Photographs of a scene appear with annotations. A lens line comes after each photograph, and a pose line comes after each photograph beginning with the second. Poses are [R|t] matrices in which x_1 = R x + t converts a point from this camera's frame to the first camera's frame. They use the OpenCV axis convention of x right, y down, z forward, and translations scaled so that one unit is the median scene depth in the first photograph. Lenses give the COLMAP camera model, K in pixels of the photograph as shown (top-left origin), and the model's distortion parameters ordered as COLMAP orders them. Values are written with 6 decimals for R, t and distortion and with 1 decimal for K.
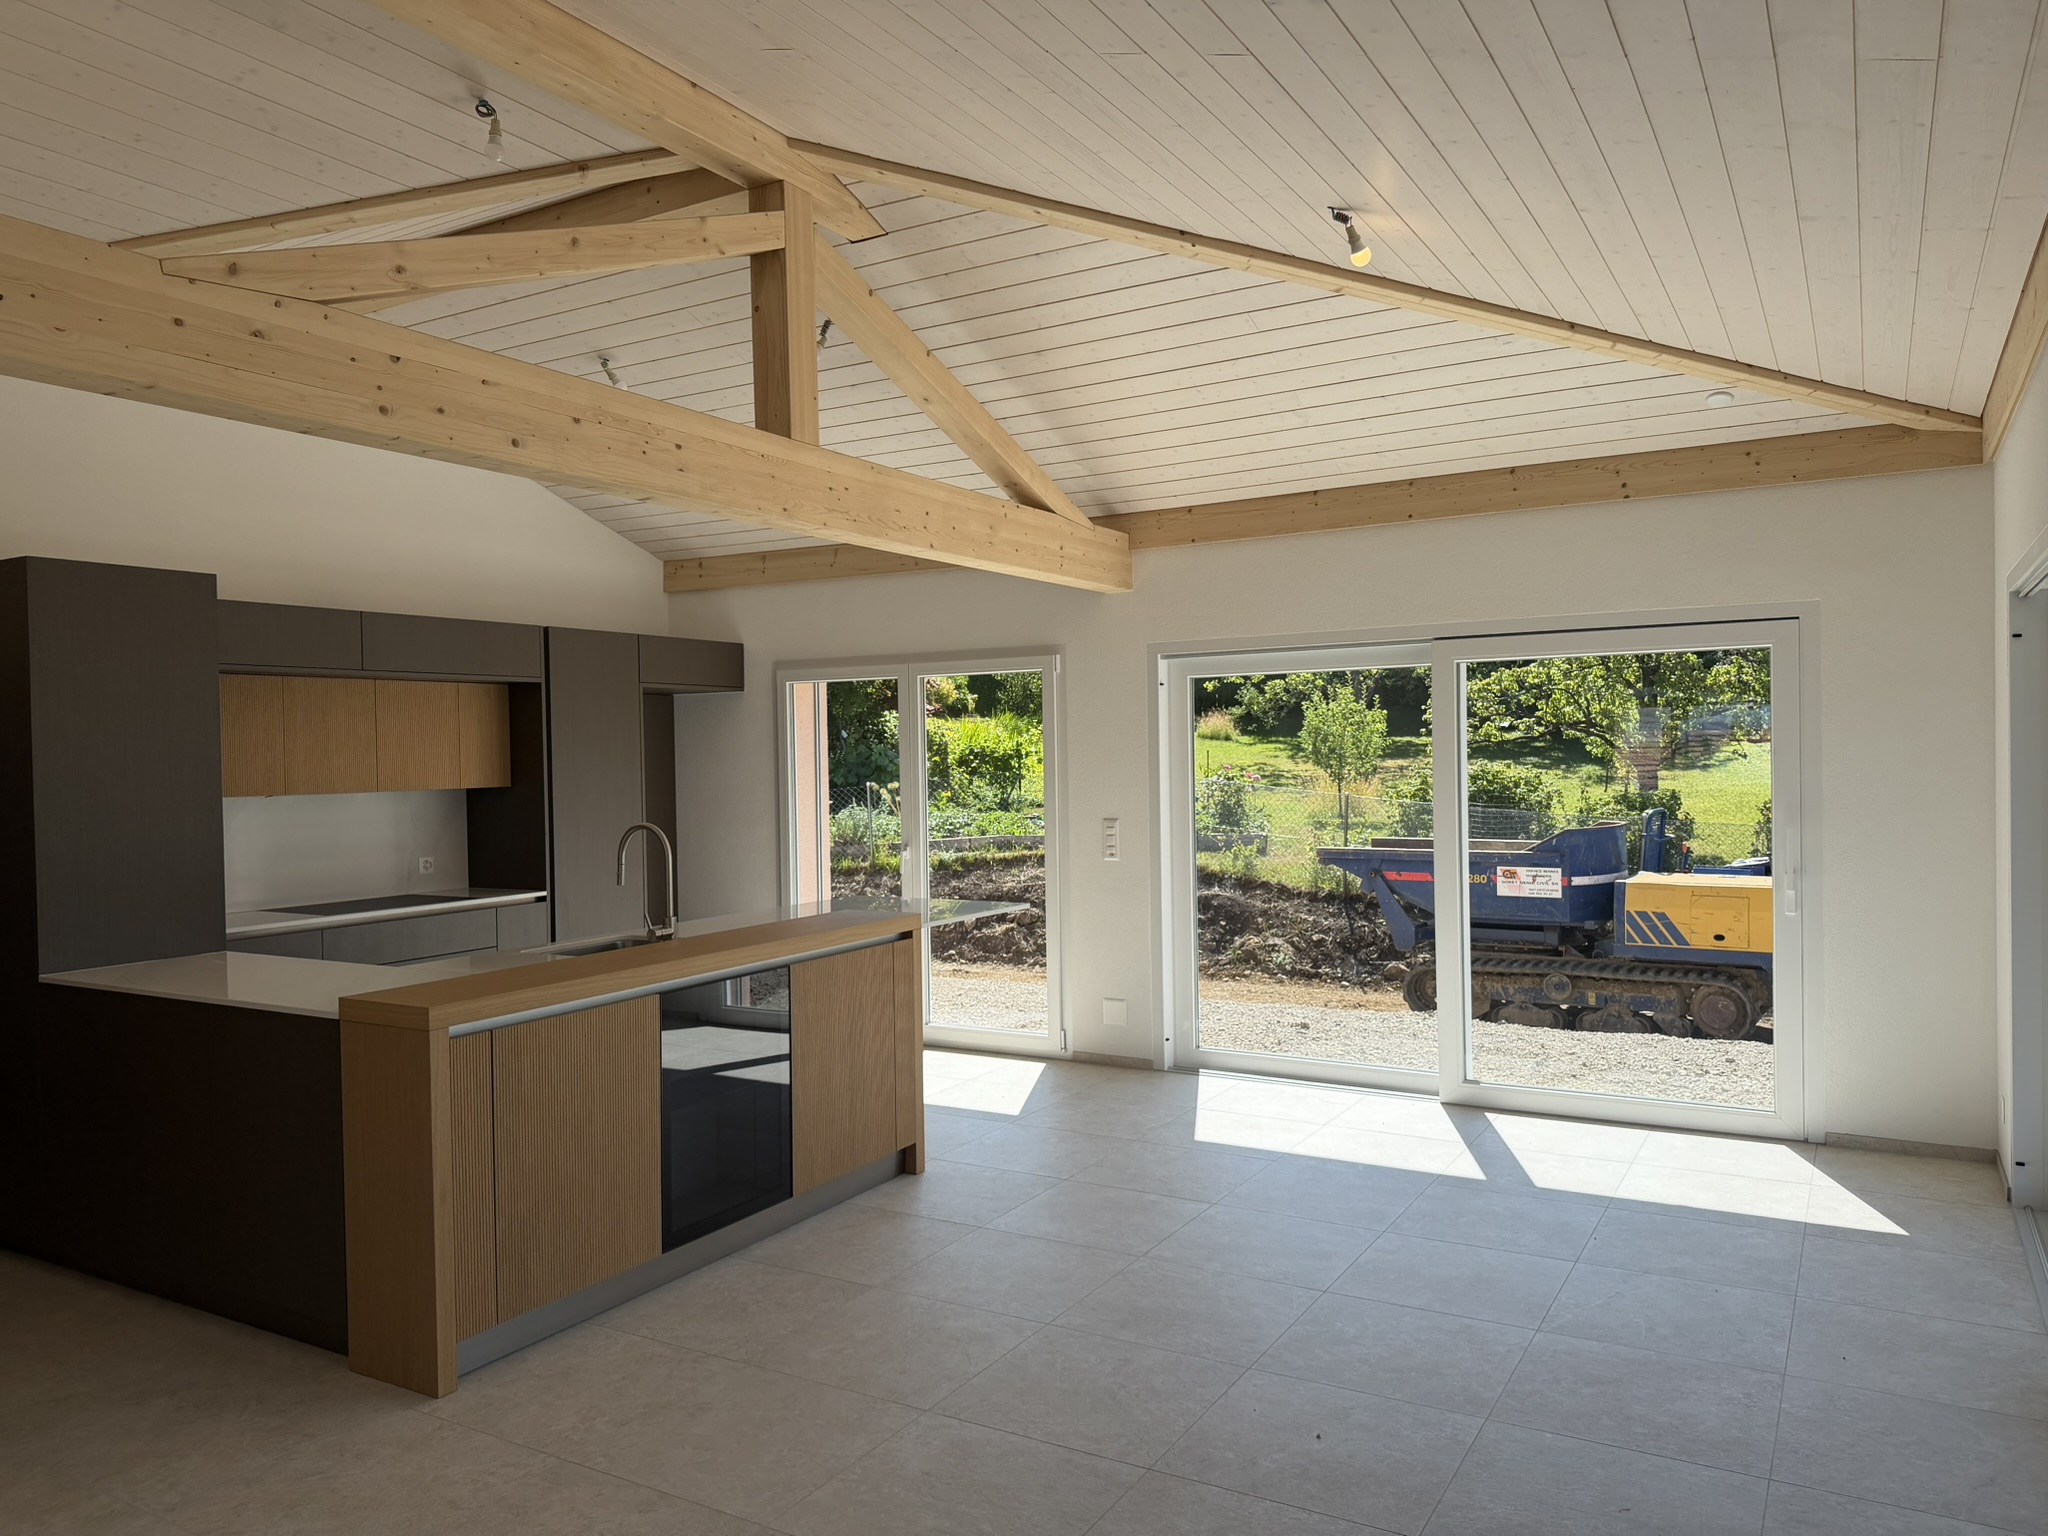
lens RADIAL K [[1417.6, 0, 1026.3], [0, 1417.6, 783.2], [0, 0, 1]] dist [0.060054, -0.097242]
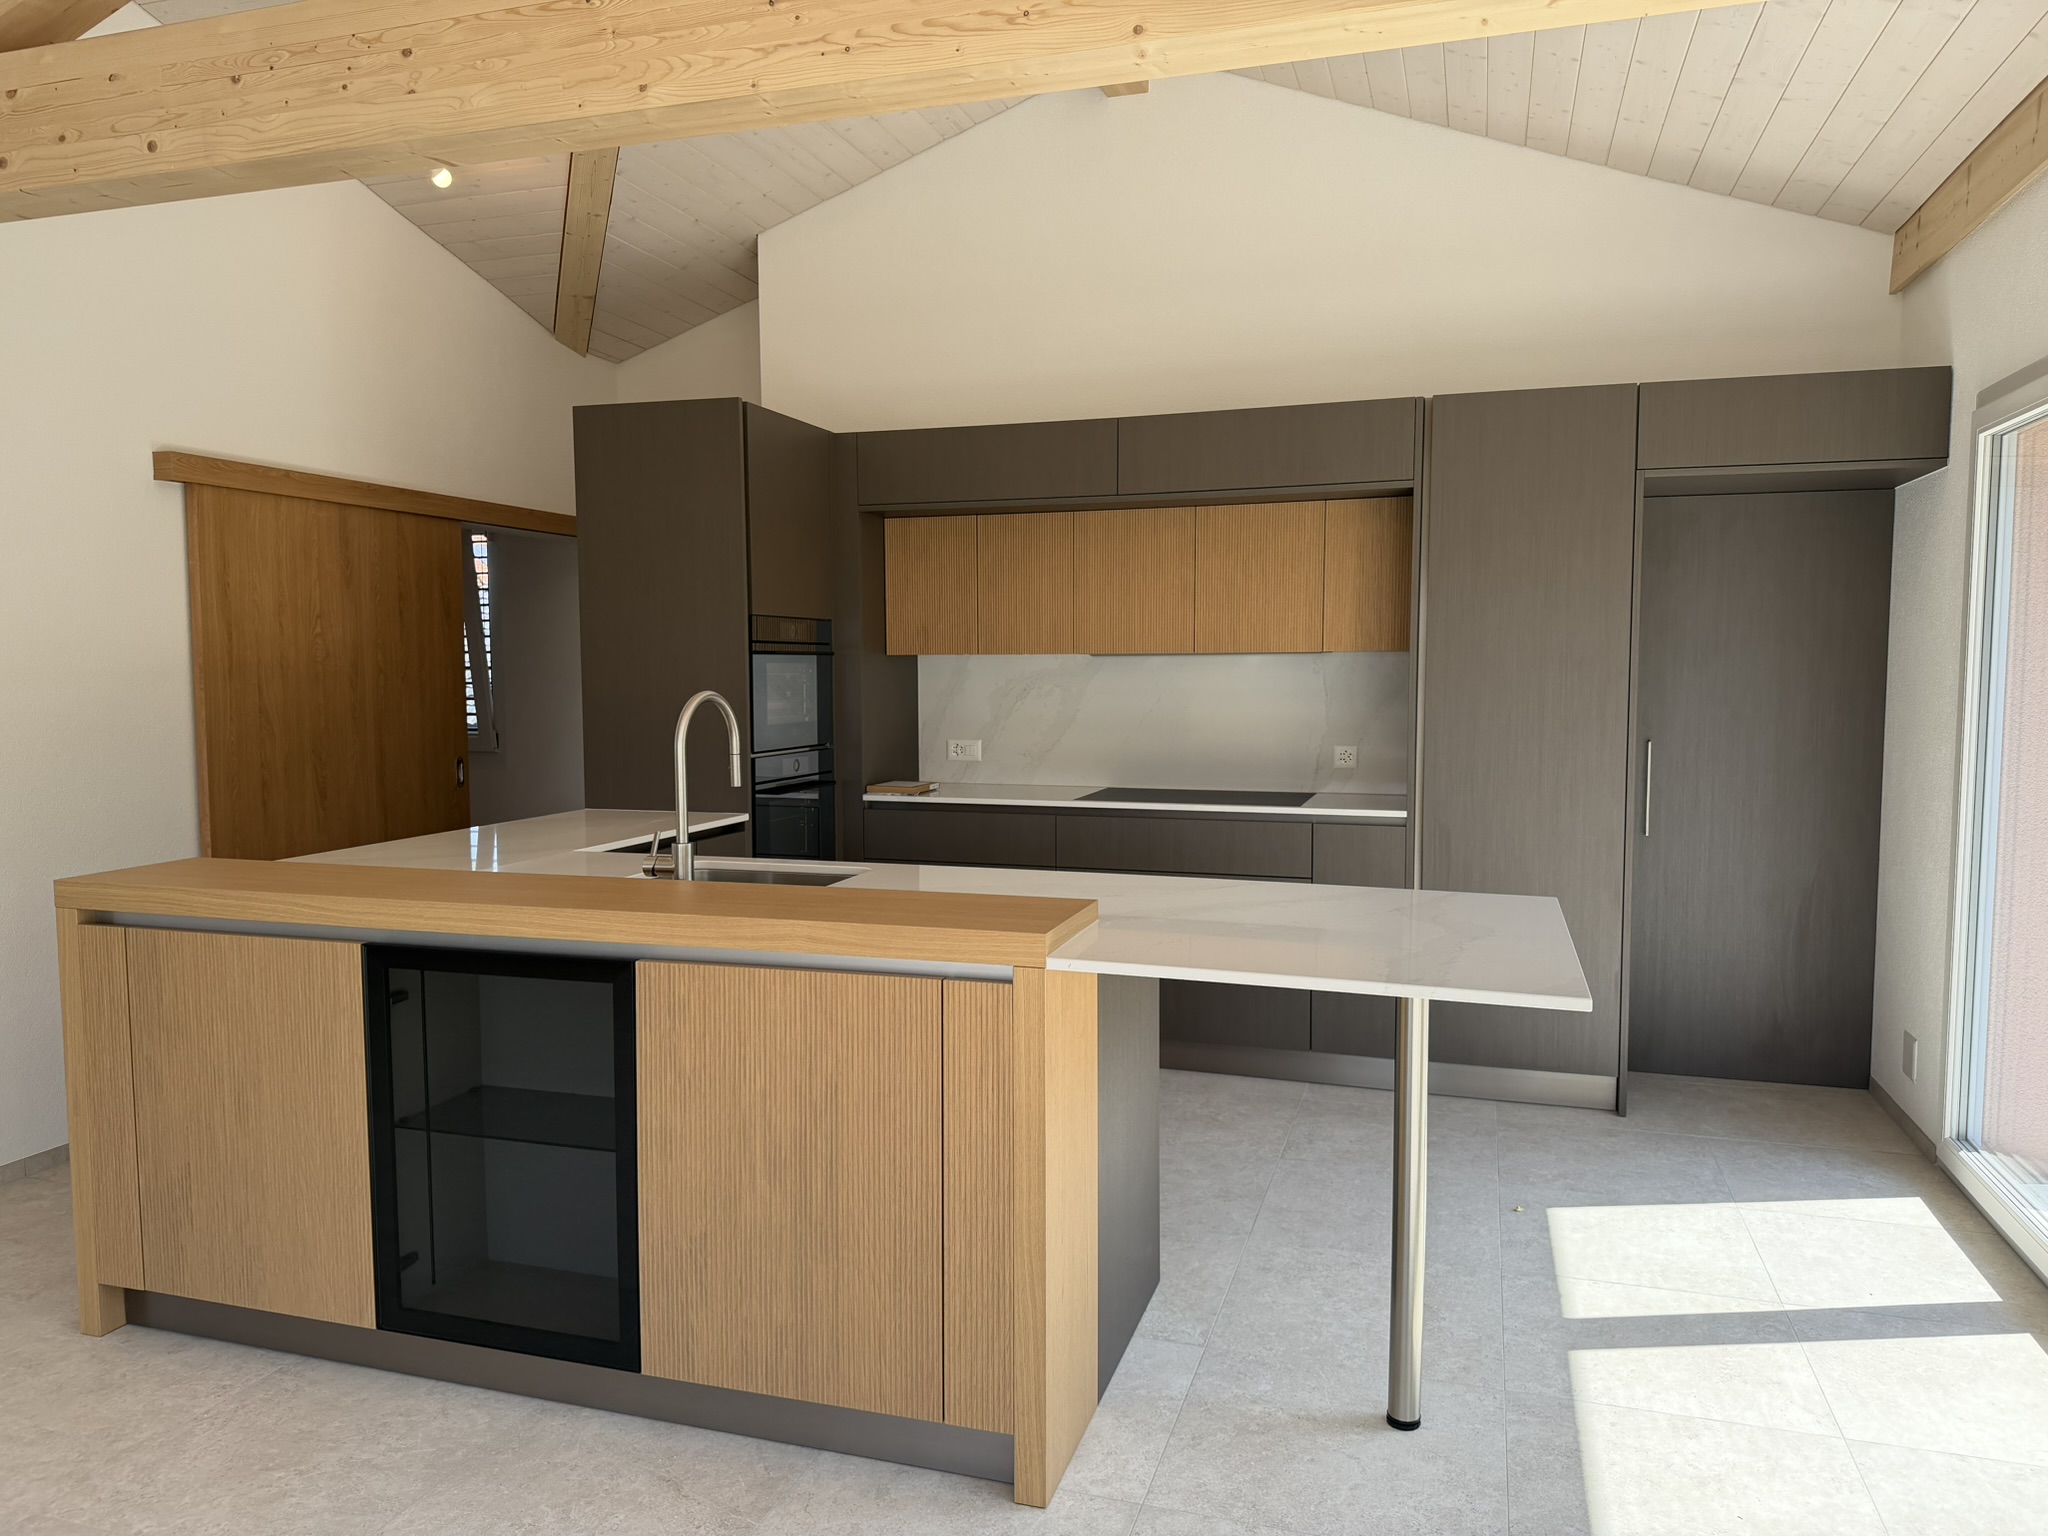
lens RADIAL K [[1433.6, 0, 1015.1], [0, 1433.6, 773.0], [0, 0, 1]] dist [0.073955, -0.105132]
pose [[0.216894, 0.092489, -0.971804, 0.386223], [-0.020344, 0.995714, 0.090224, 0.004534], [0.975983, 0.000201, 0.217846, 0.998314]]
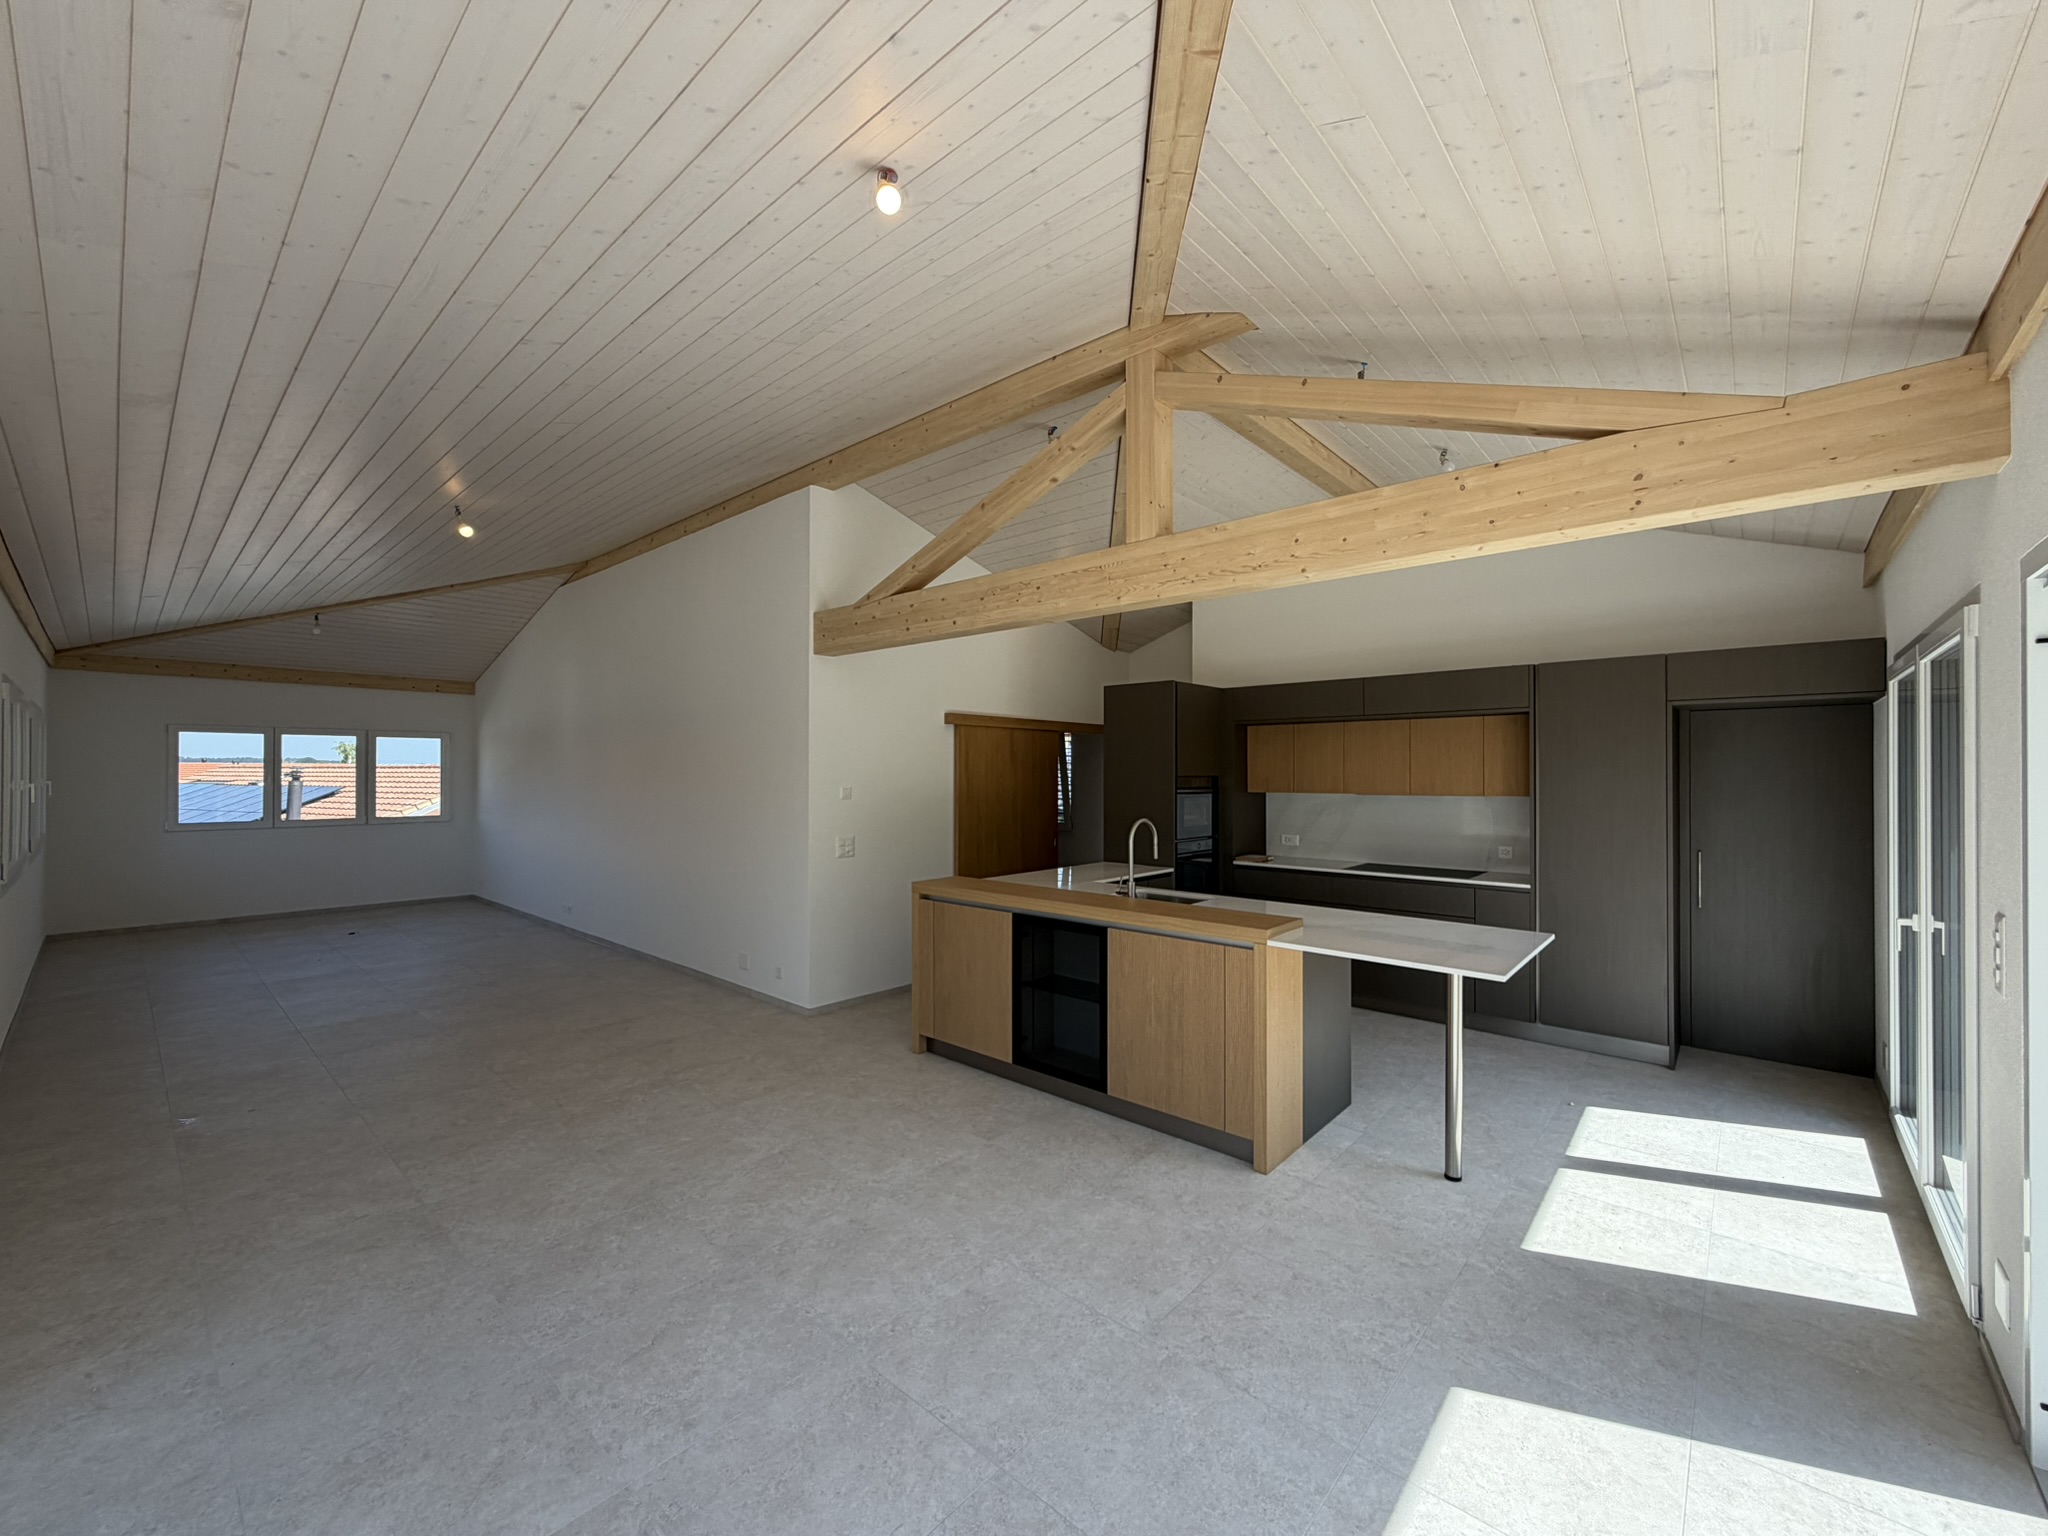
lens RADIAL K [[818.8, 0, 1019.4], [0, 818.8, 767.7], [0, 0, 1]] dist [0.000349, -0.000563]
pose [[-0.199788, 0.010957, -0.979778, 0.619070], [-0.016578, 0.999757, 0.014560, -0.036748], [0.979699, 0.019152, -0.199558, 1.047389]]
